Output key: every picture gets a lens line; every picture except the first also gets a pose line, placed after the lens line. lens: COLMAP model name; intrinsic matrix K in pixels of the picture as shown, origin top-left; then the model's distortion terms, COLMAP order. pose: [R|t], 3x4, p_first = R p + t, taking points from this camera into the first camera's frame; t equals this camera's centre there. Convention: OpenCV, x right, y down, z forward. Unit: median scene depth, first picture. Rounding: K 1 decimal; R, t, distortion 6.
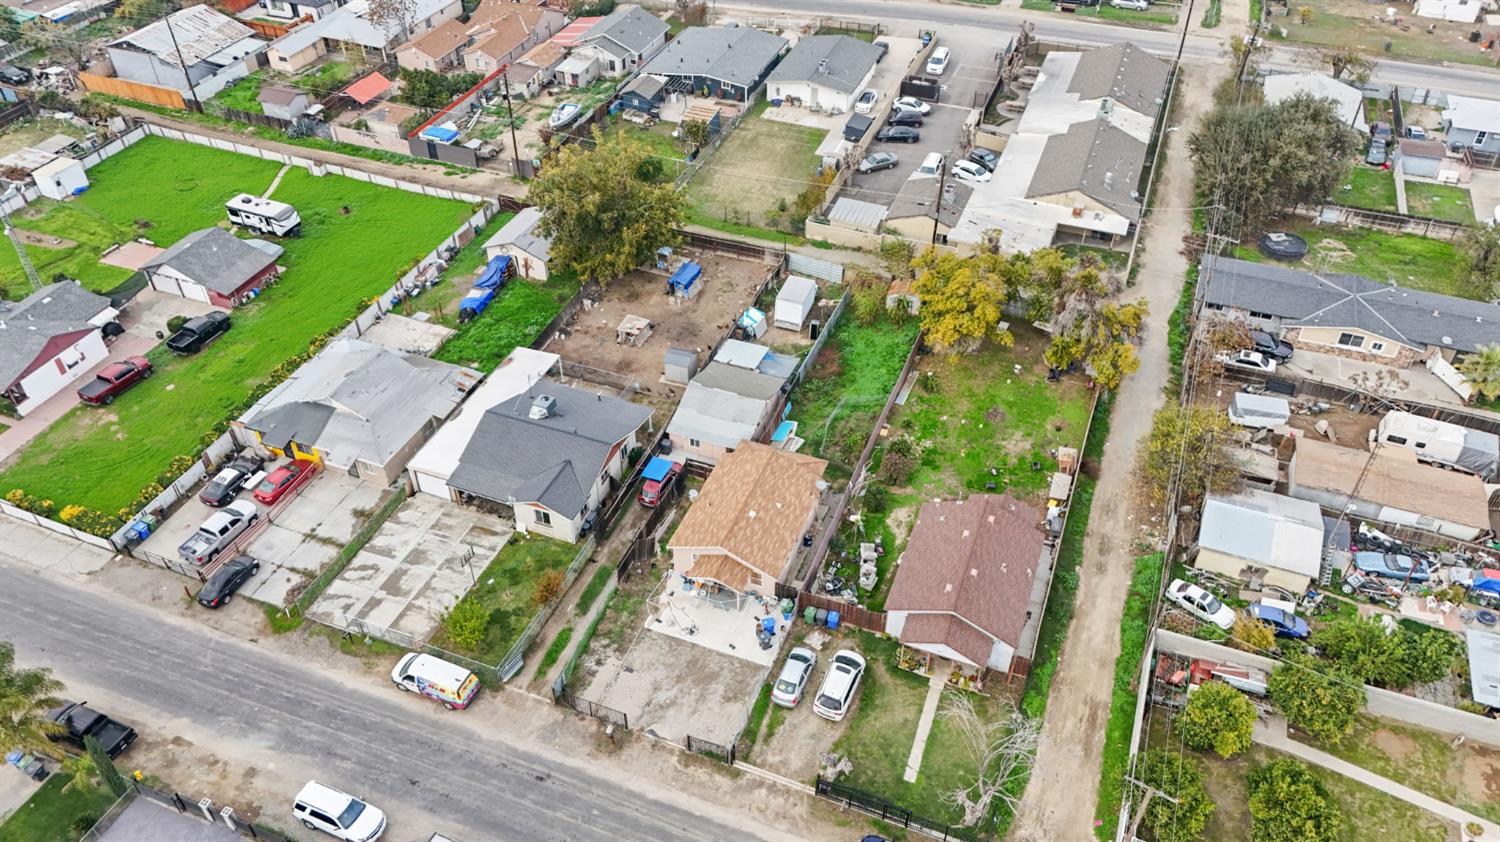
lens RADIAL K [[1083.8, 0, 752.6], [0, 1083.8, 435.8], [0, 0, 1]] dist [0.057495, -0.052530]
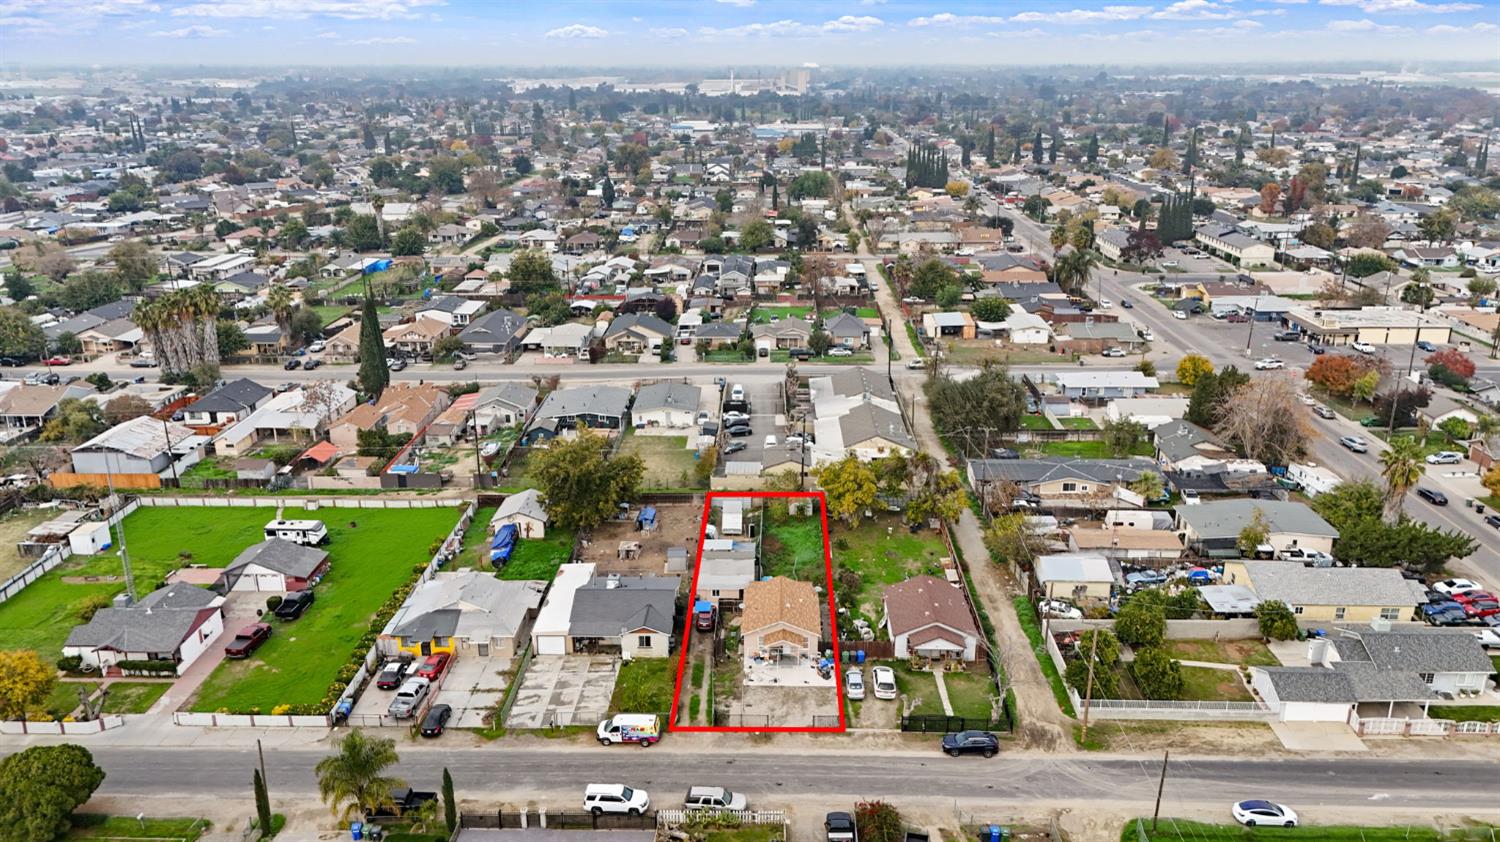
lens RADIAL K [[1083.8, 0, 752.6], [0, 1083.8, 435.8], [0, 0, 1]] dist [0.057495, -0.052530]
pose [[0.940554, -0.115394, 0.319441, -0.344521], [0.227916, 0.911750, -0.341710, 0.247870], [-0.251819, 0.394202, 0.883851, -0.286821]]
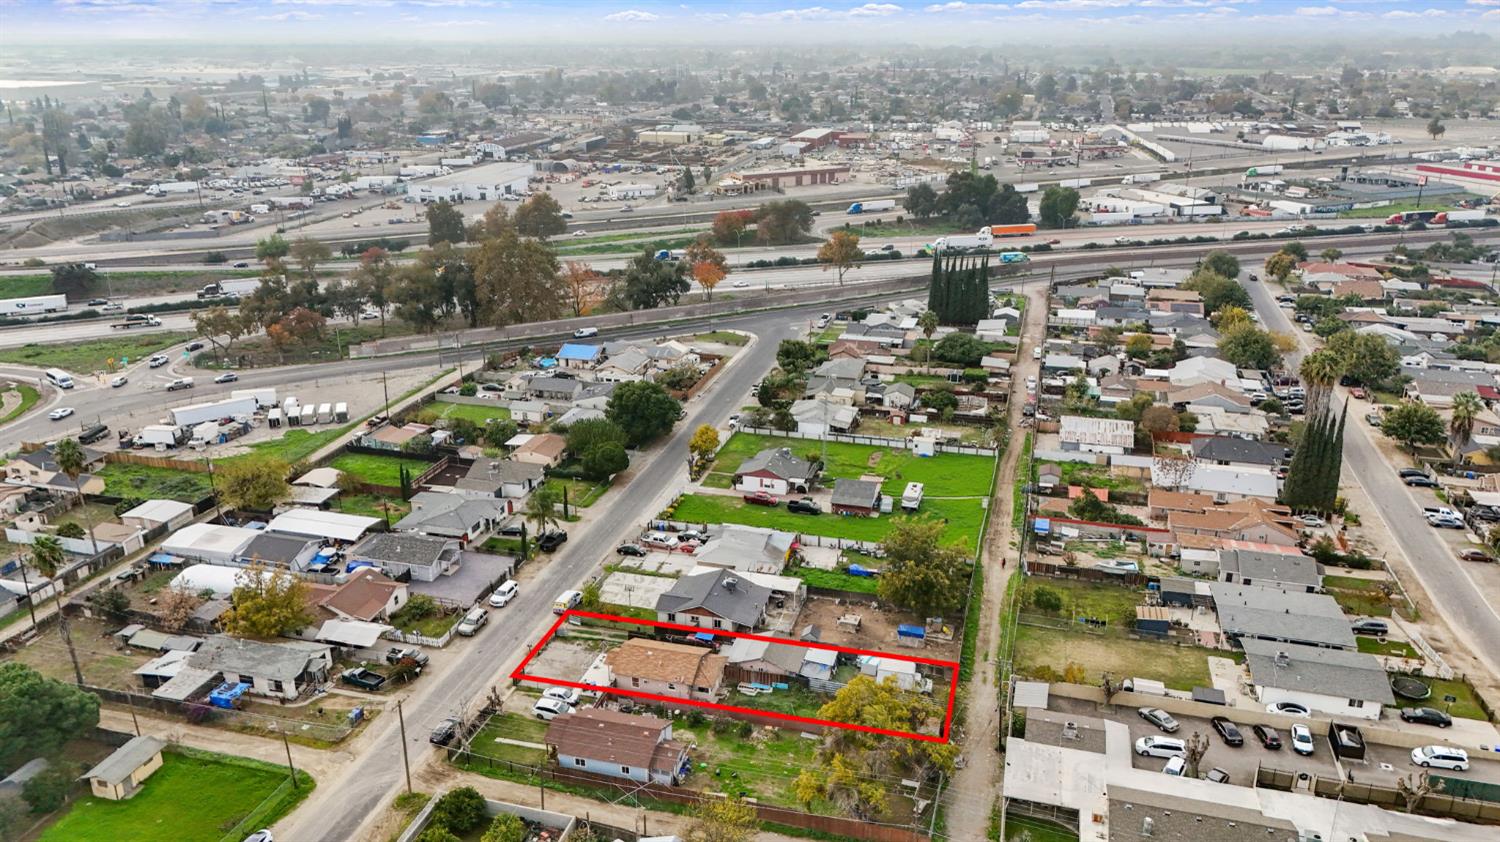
lens RADIAL K [[1083.8, 0, 752.6], [0, 1083.8, 435.8], [0, 0, 1]] dist [0.057495, -0.052530]
pose [[0.101166, 0.348185, -0.931951, 1.059860], [-0.654857, 0.728508, 0.201090, -0.447322], [0.748951, 0.589951, 0.301712, 0.259463]]
